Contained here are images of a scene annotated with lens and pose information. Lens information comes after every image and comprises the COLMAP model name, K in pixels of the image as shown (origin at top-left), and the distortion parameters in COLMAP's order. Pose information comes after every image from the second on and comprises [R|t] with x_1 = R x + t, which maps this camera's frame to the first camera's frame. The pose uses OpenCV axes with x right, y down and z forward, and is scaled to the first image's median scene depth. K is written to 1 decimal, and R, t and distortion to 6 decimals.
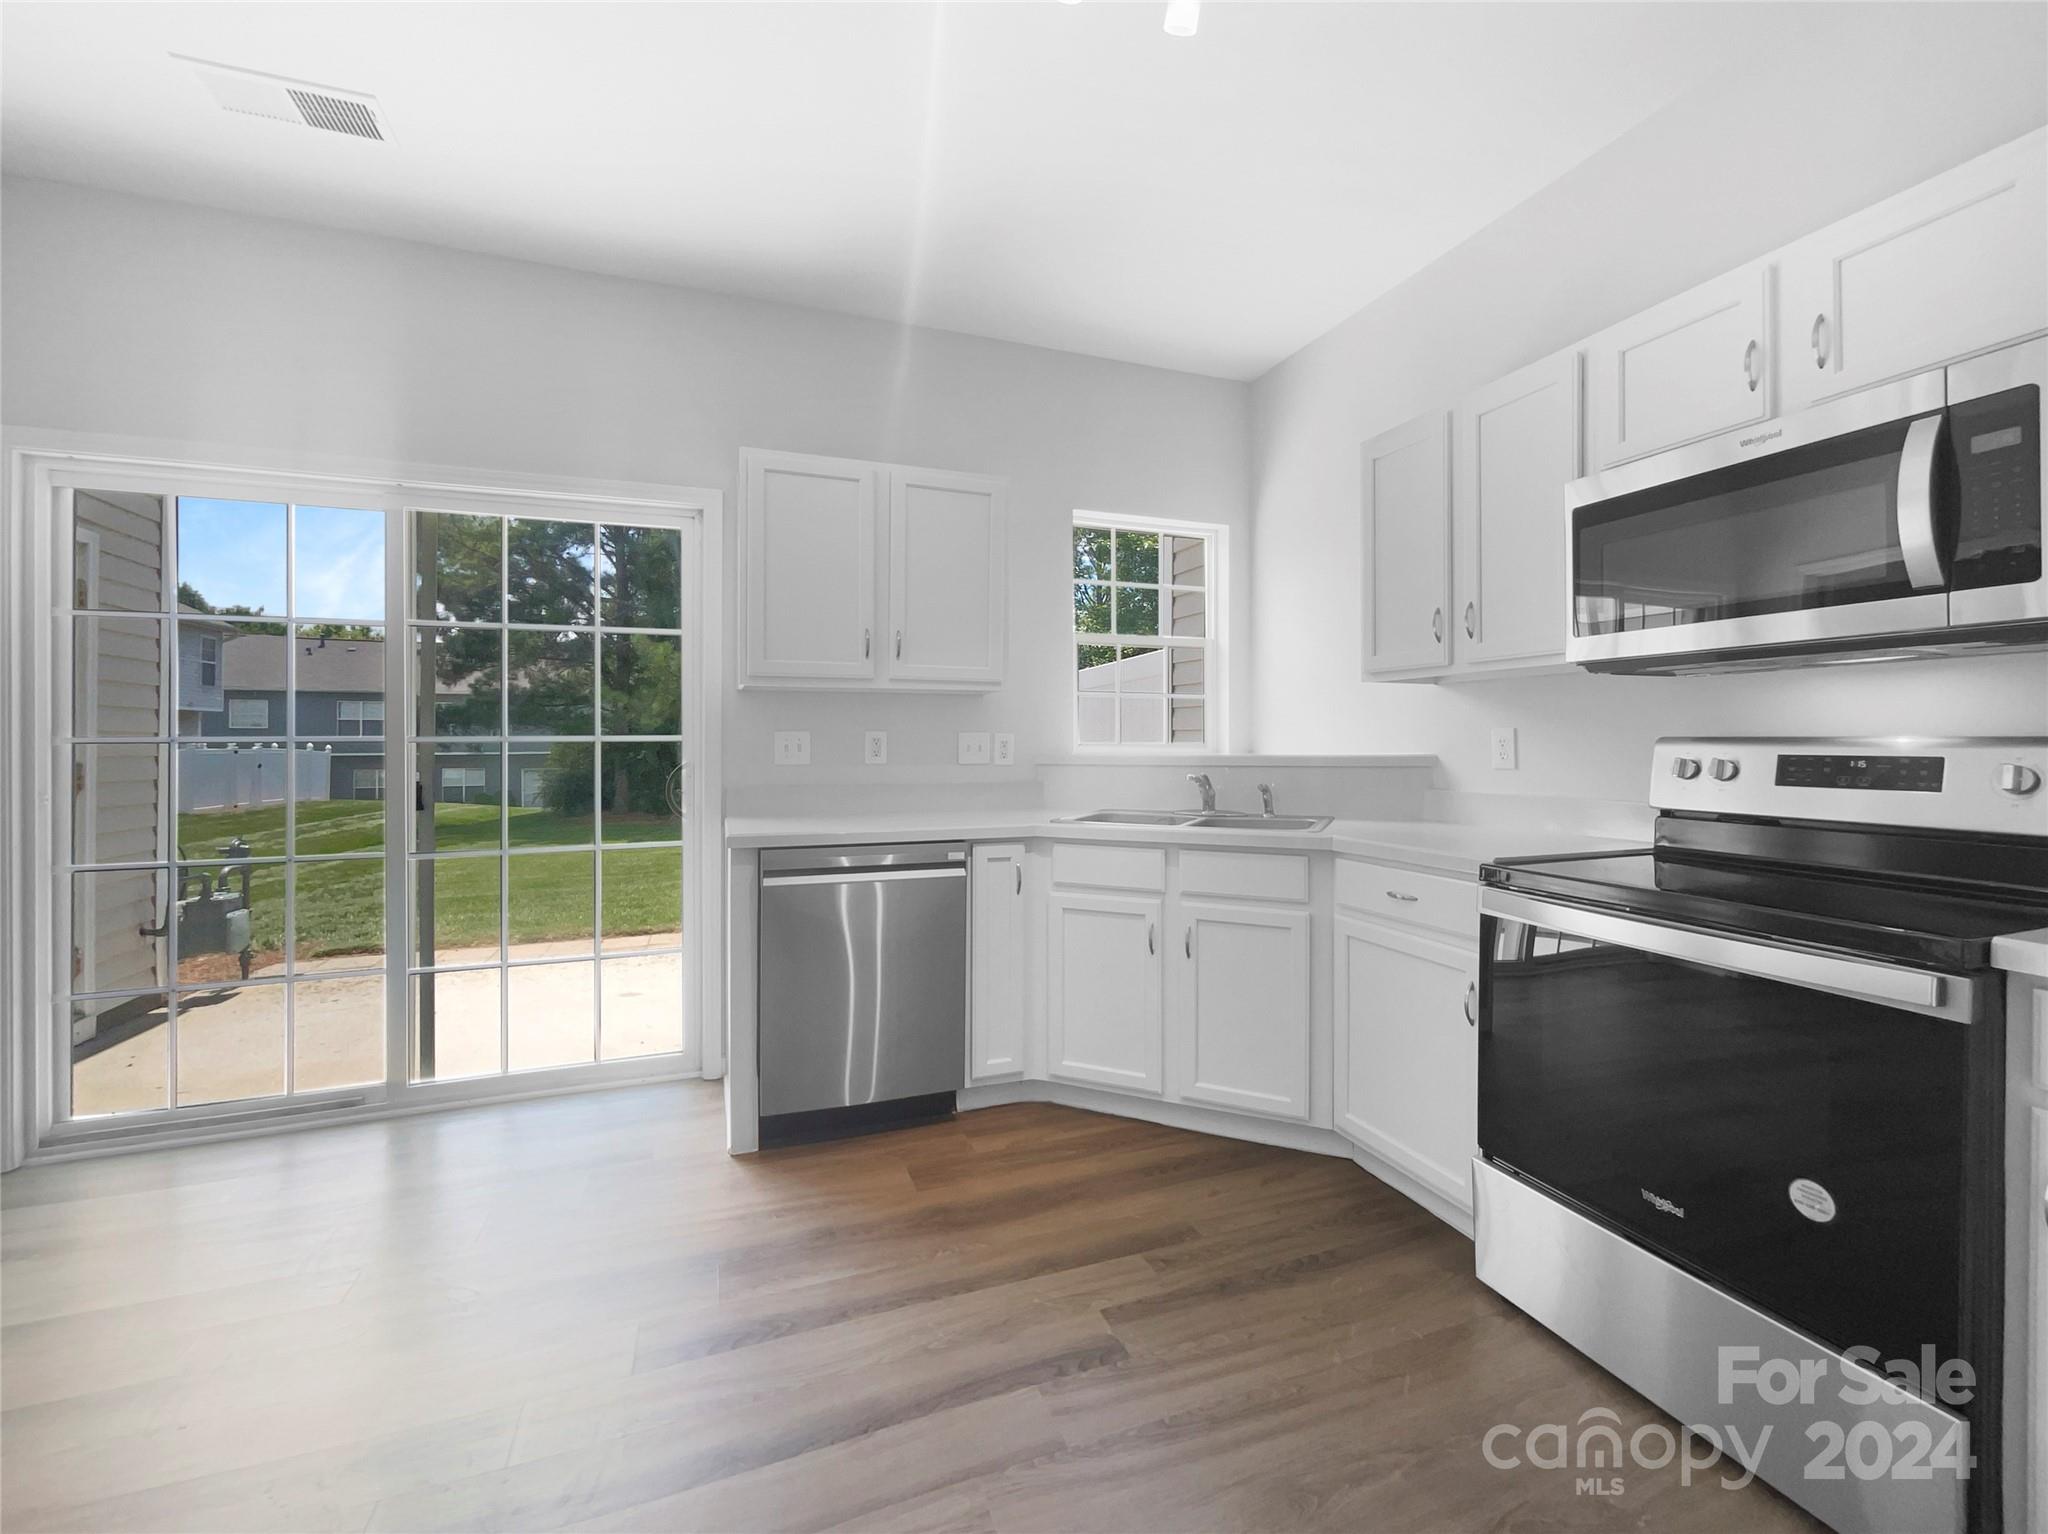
lens RADIAL K [[817.8, 0, 1027.5], [0, 817.8, 744.3], [0, 0, 1]] dist [0.001425, 0.000275]
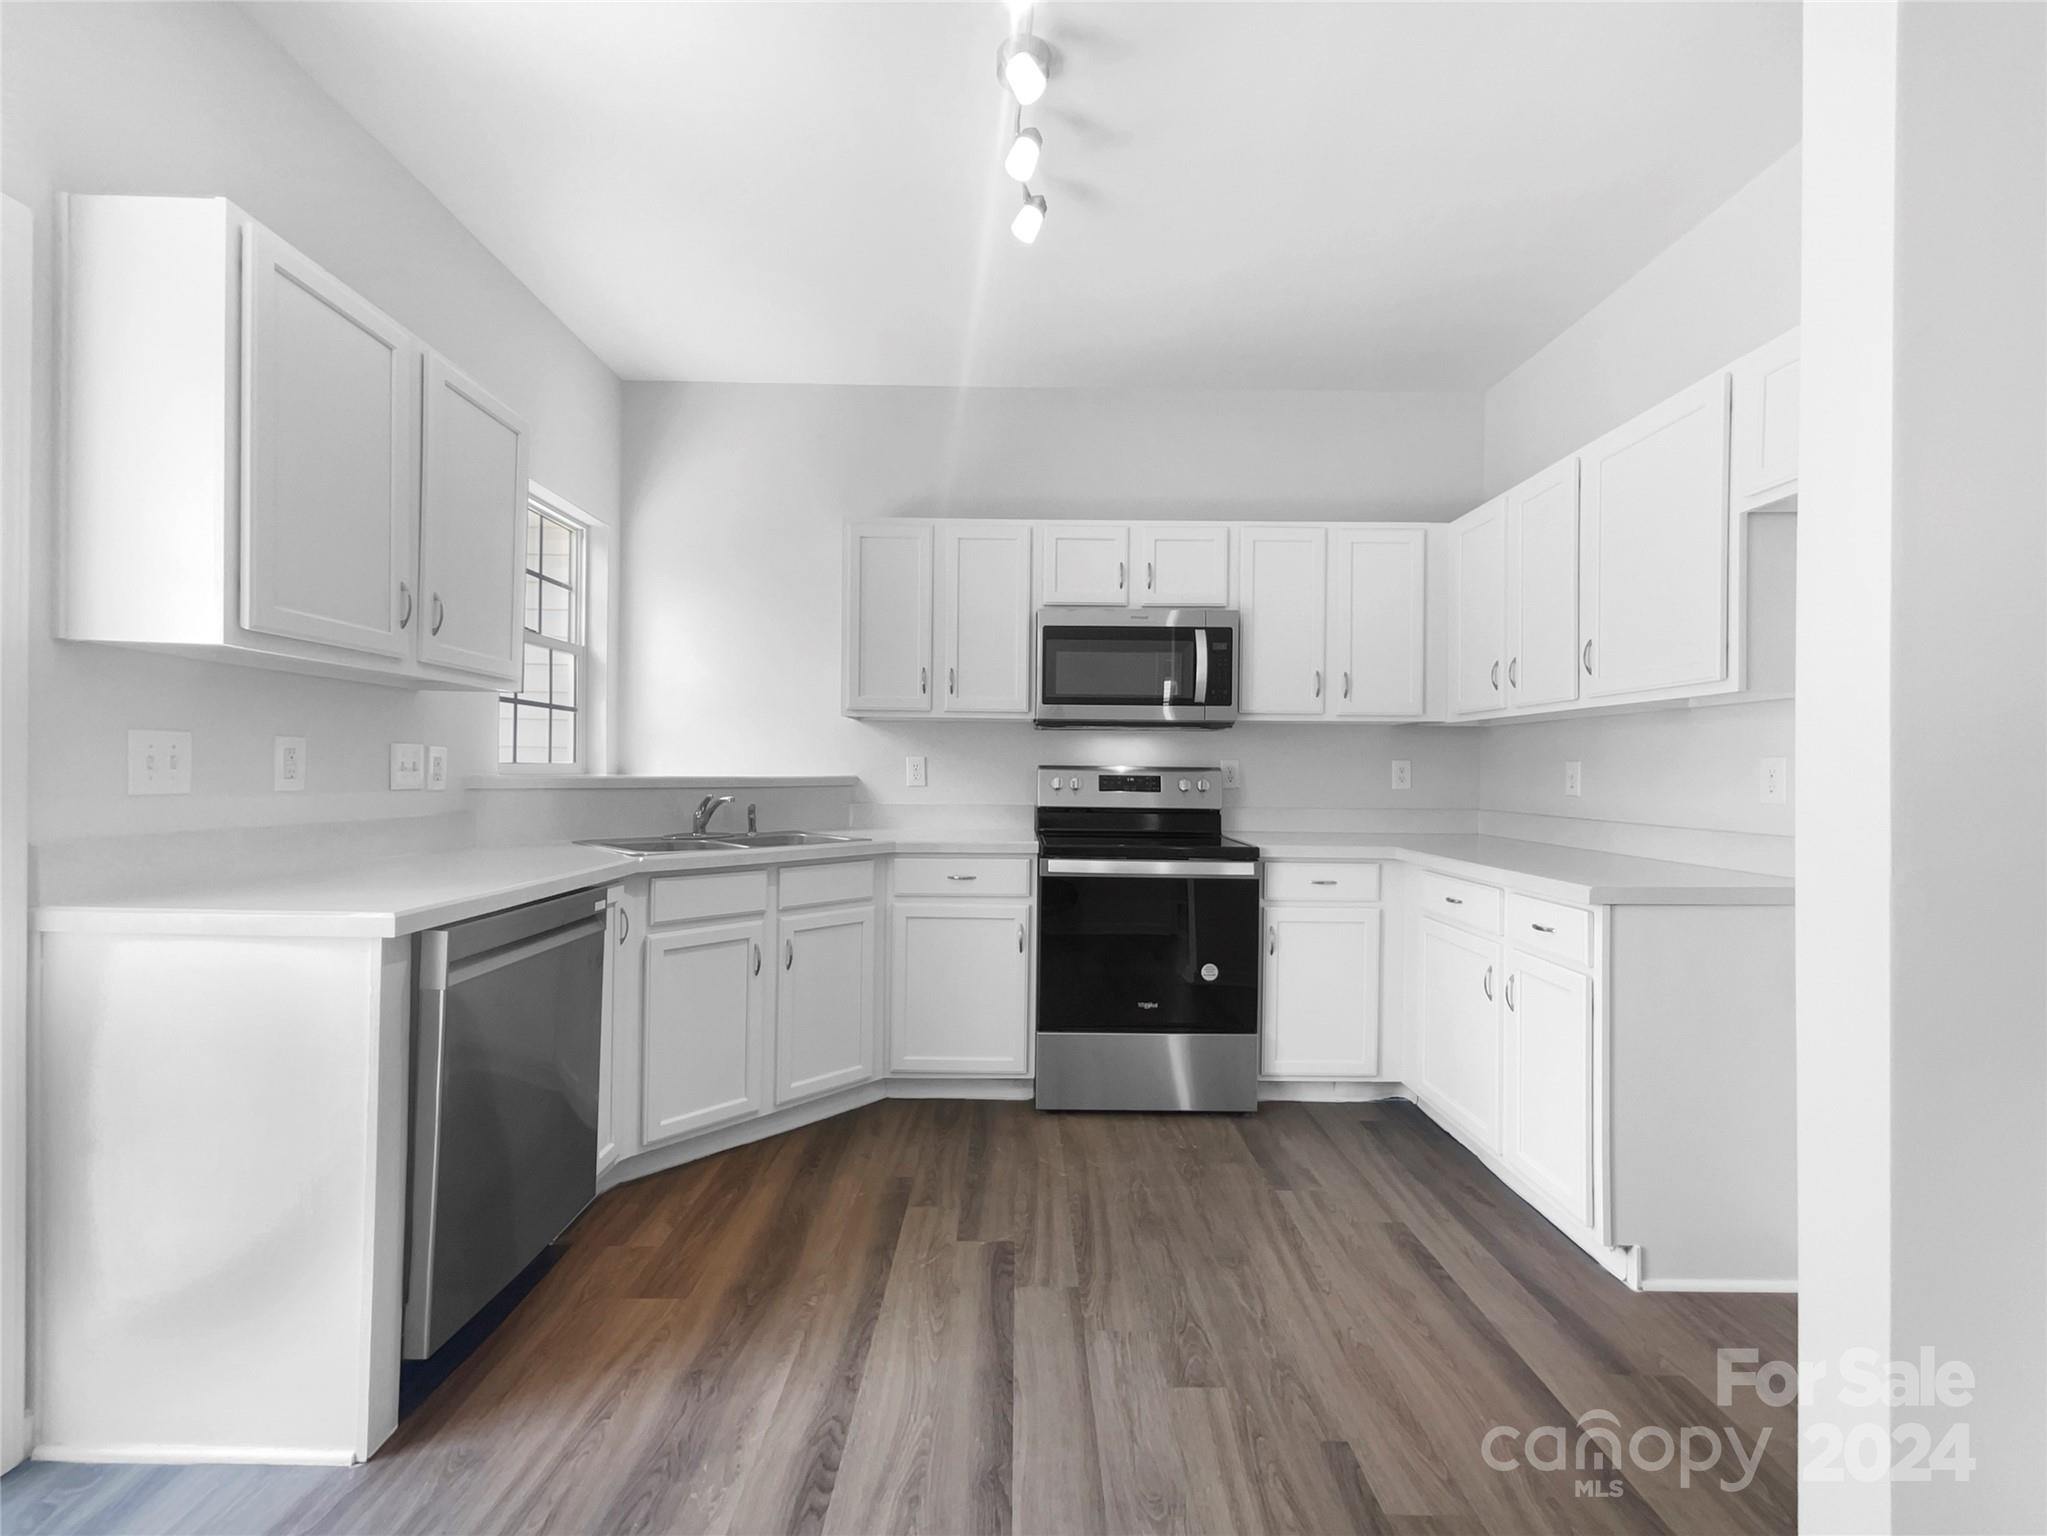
lens RADIAL K [[852.6, 0, 1023.5], [0, 852.6, 768.0], [0, 0, 1]] dist [-0.001145, 0.000399]
pose [[0.359239, 0.009730, 0.933195, -0.833998], [-0.010296, 0.999926, -0.006462, 0.007988], [-0.933189, -0.007287, 0.359313, 0.374072]]
